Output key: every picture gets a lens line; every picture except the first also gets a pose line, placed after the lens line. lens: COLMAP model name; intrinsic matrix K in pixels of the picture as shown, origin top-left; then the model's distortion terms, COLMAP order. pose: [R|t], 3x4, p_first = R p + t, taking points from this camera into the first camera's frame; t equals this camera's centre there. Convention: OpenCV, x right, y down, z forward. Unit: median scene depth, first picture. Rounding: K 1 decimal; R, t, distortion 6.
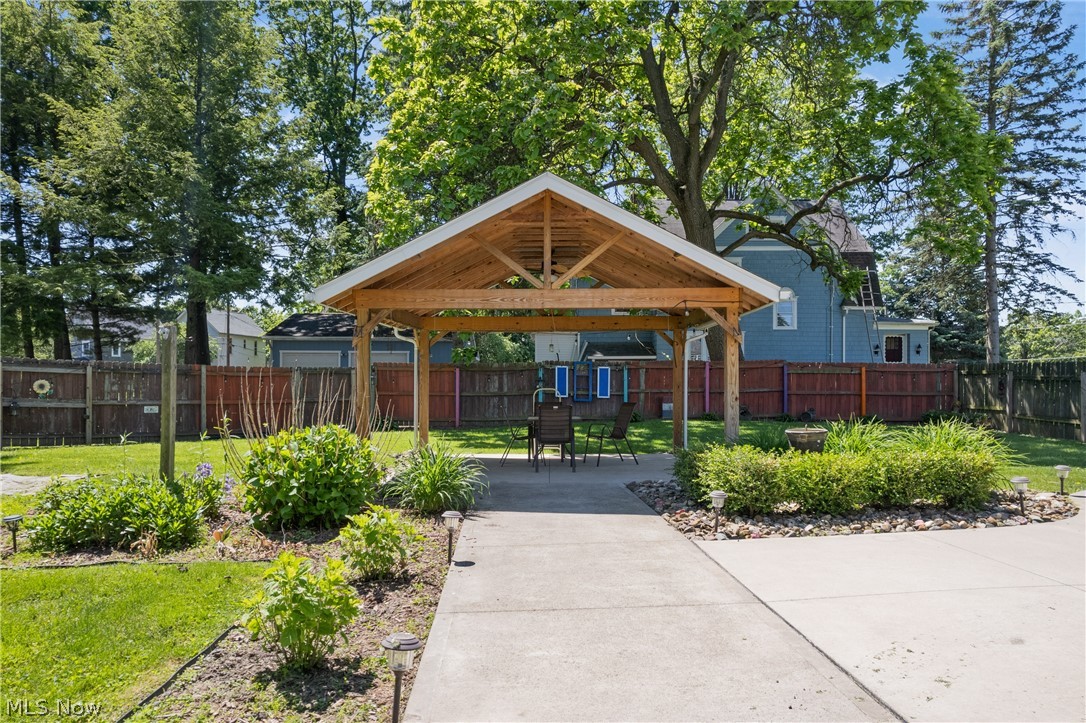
lens RADIAL K [[712.0, 0, 543.0], [0, 712.0, 361.5], [0, 0, 1]] dist [-0.004916, 0.000468]
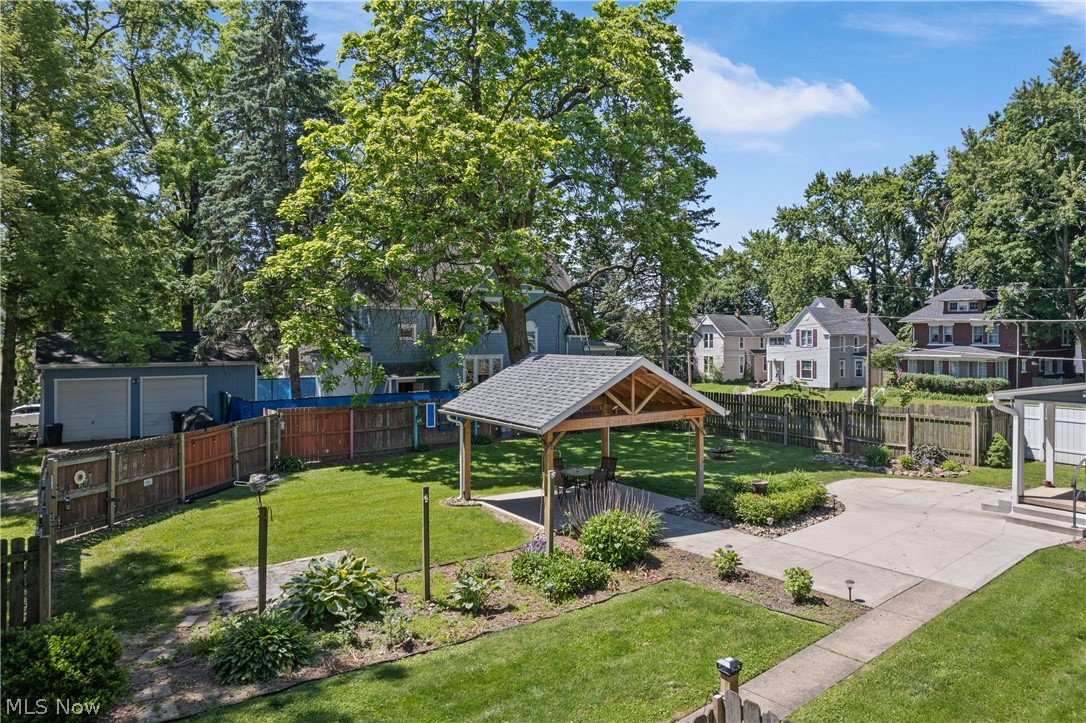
lens RADIAL K [[712.0, 0, 543.0], [0, 712.0, 361.5], [0, 0, 1]] dist [-0.004916, 0.000468]
pose [[0.840709, -0.028583, 0.540732, -0.693601], [-0.003356, 0.998312, 0.057988, -0.201306], [-0.541476, -0.050566, 0.839194, -0.257964]]
